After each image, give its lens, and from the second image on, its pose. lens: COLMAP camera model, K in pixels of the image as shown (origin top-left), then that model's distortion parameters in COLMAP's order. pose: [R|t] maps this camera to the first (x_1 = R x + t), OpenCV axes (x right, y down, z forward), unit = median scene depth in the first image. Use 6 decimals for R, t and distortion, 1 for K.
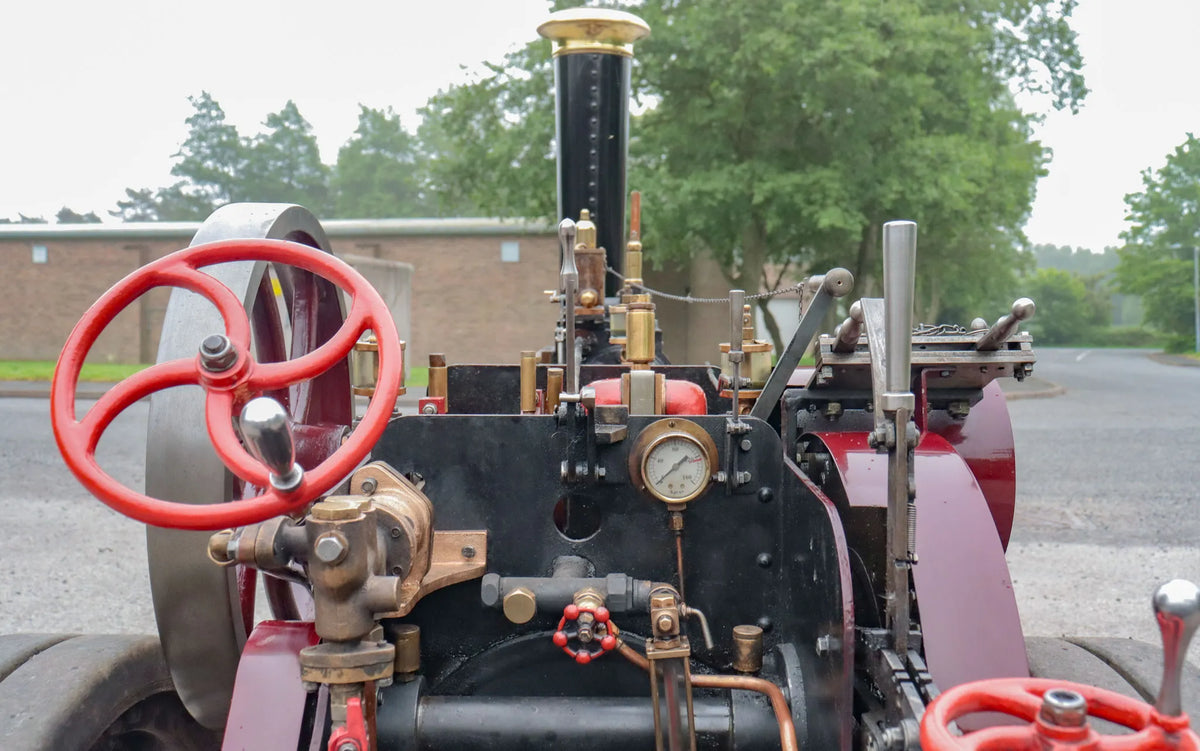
lens RADIAL K [[1124.0, 0, 600.0], [0, 1124.0, 375.5], [0, 0, 1]] dist [0.003532, -0.000232]
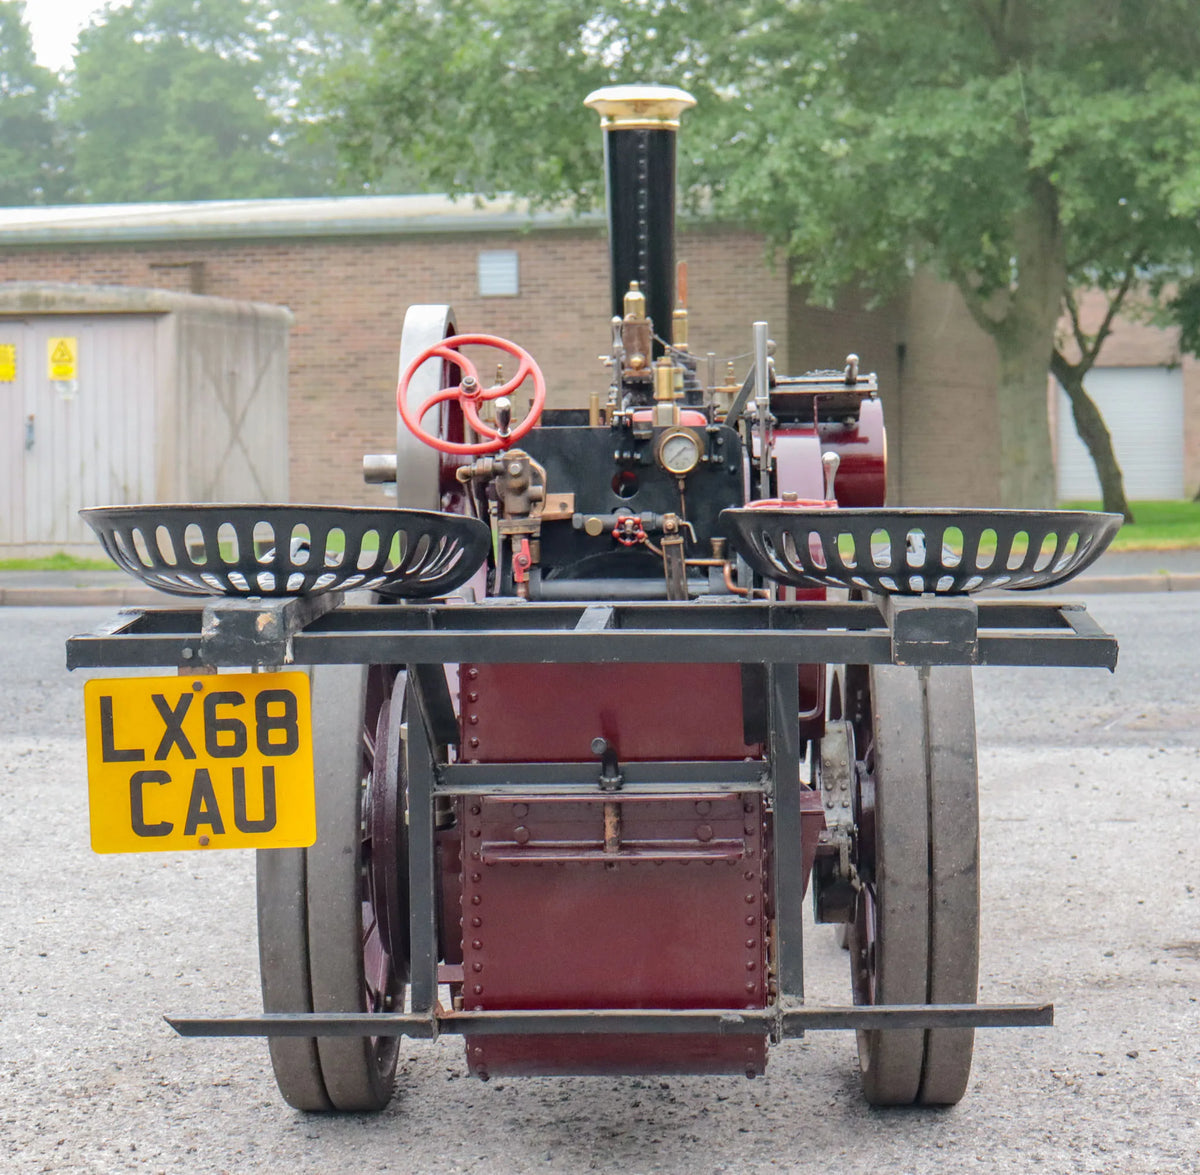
lens RADIAL K [[2583.8, 0, 600.0], [0, 2583.8, 587.5], [0, 0, 1]] dist [-0.070512, -0.602472]
pose [[0.999046, -0.014828, -0.041086, 0.073806], [0.015386, 0.999793, 0.013309, 0.164429], [0.040880, -0.013929, 0.999067, -2.146476]]
